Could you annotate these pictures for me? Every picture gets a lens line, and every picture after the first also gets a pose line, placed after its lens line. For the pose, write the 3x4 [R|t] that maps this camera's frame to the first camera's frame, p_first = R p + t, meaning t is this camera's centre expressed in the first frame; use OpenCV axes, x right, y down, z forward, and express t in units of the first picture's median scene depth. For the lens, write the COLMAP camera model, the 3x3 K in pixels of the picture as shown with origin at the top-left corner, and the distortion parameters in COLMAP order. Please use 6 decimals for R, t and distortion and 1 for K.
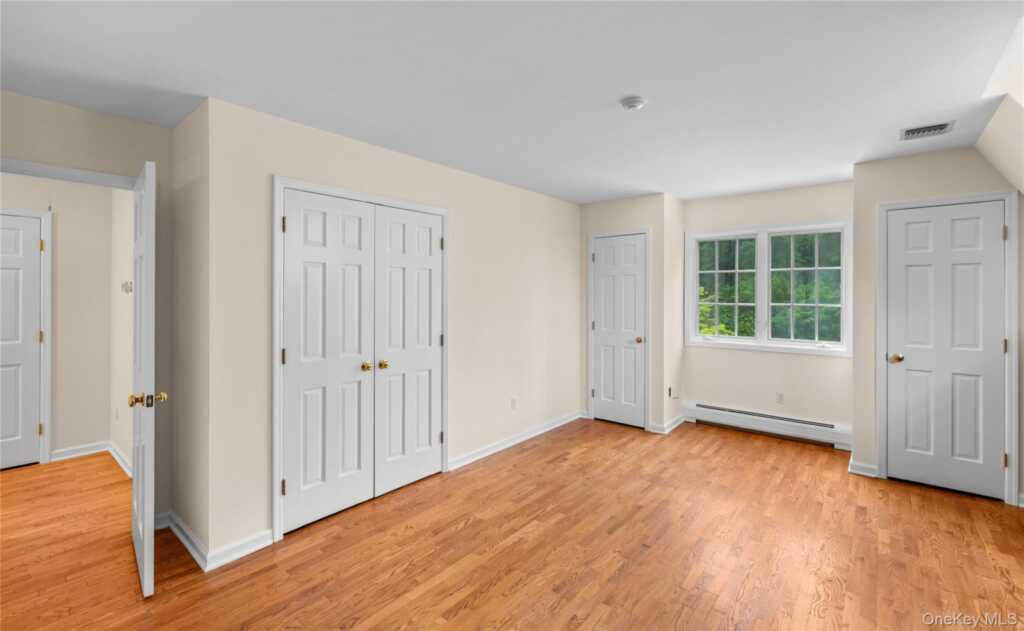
lens RADIAL K [[443.5, 0, 511.4], [0, 443.5, 293.1], [0, 0, 1]] dist [-0.001559, -0.000573]
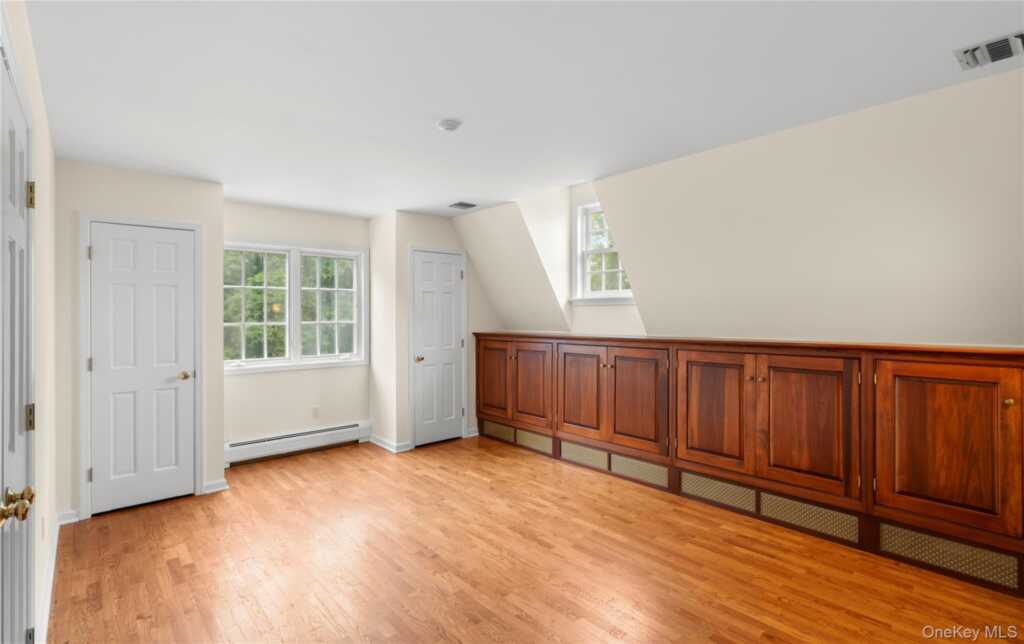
lens RADIAL K [[484.1, 0, 511.7], [0, 484.1, 314.4], [0, 0, 1]] dist [0.001543, -0.000090]
pose [[0.148069, -0.004586, 0.988966, -0.456738], [0.000851, 0.999989, 0.004510, 0.002535], [-0.988977, 0.000174, 0.148071, 0.385528]]
